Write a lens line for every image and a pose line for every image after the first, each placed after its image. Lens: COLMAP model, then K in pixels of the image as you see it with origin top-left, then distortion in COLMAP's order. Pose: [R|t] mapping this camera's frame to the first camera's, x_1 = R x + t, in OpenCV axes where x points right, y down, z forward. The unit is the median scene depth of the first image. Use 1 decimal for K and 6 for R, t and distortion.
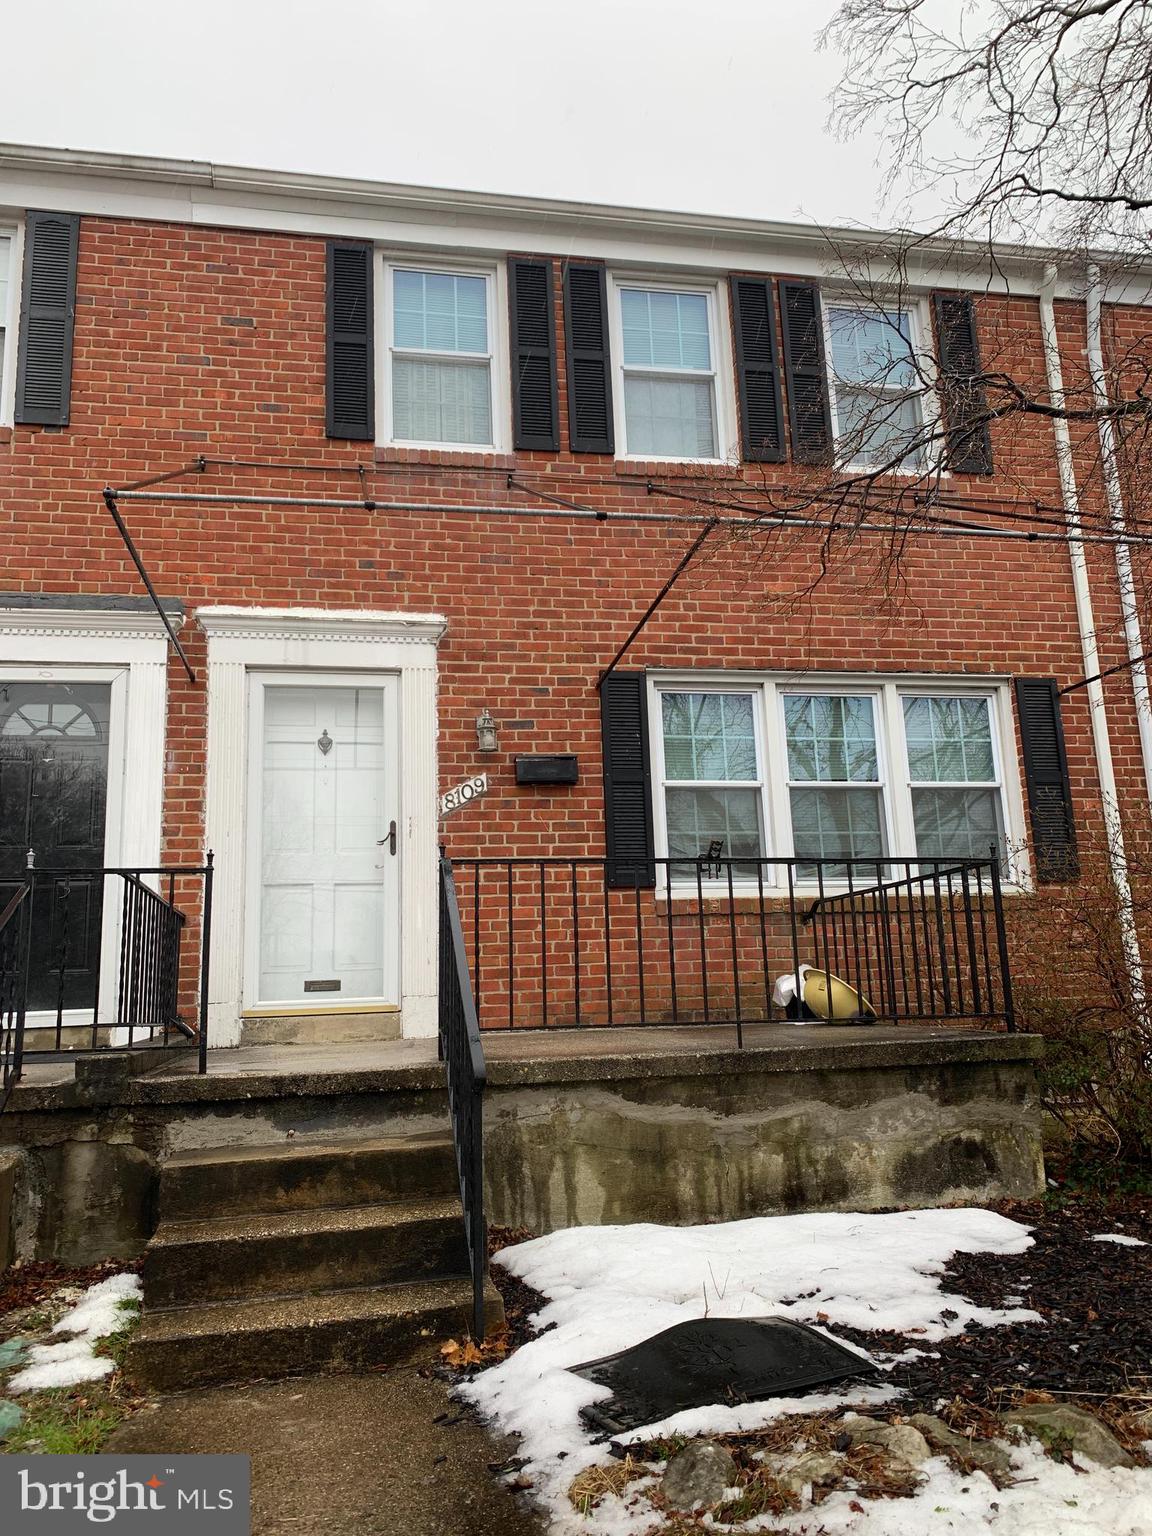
lens RADIAL K [[1152.8, 0, 576.0], [0, 1152.8, 768.0], [0, 0, 1]] dist [0.056408, -0.078343]
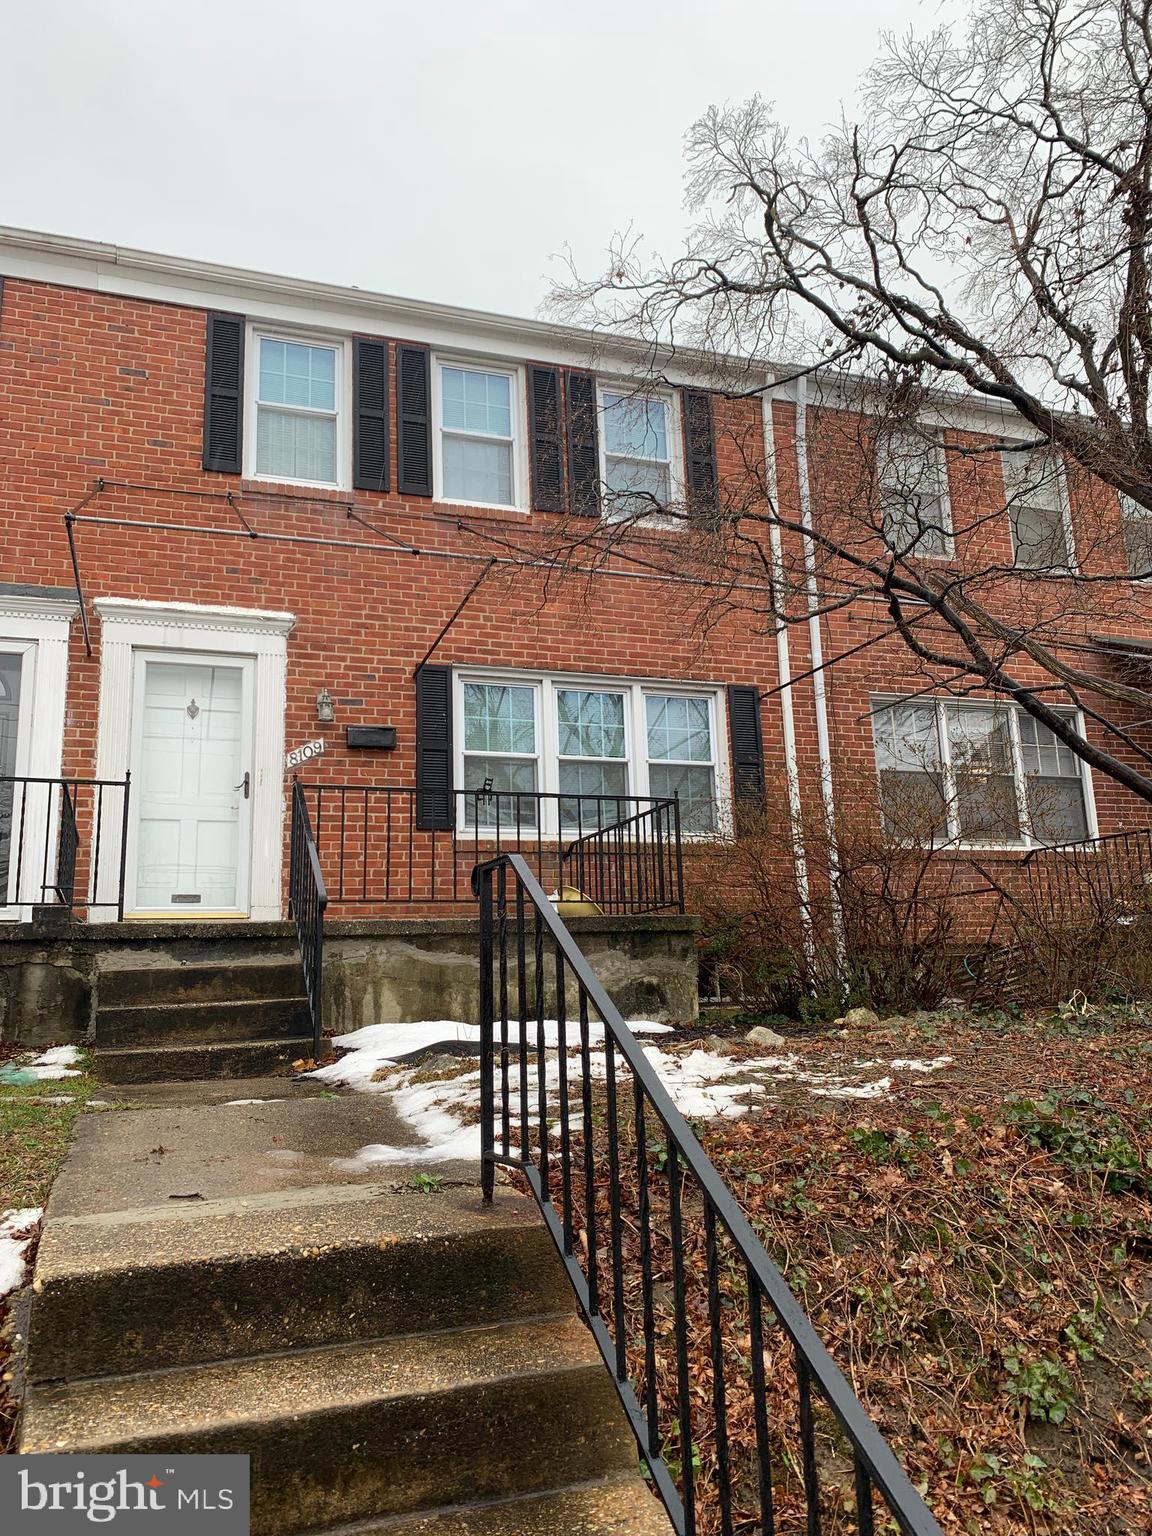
lens RADIAL K [[1157.8, 0, 576.0], [0, 1157.8, 768.0], [0, 0, 1]] dist [0.100844, -0.271092]
pose [[0.988417, 0.033831, 0.147945, 0.009734], [-0.032161, 0.999389, -0.013668, 0.045588], [-0.148317, 0.008752, 0.988901, -0.320524]]
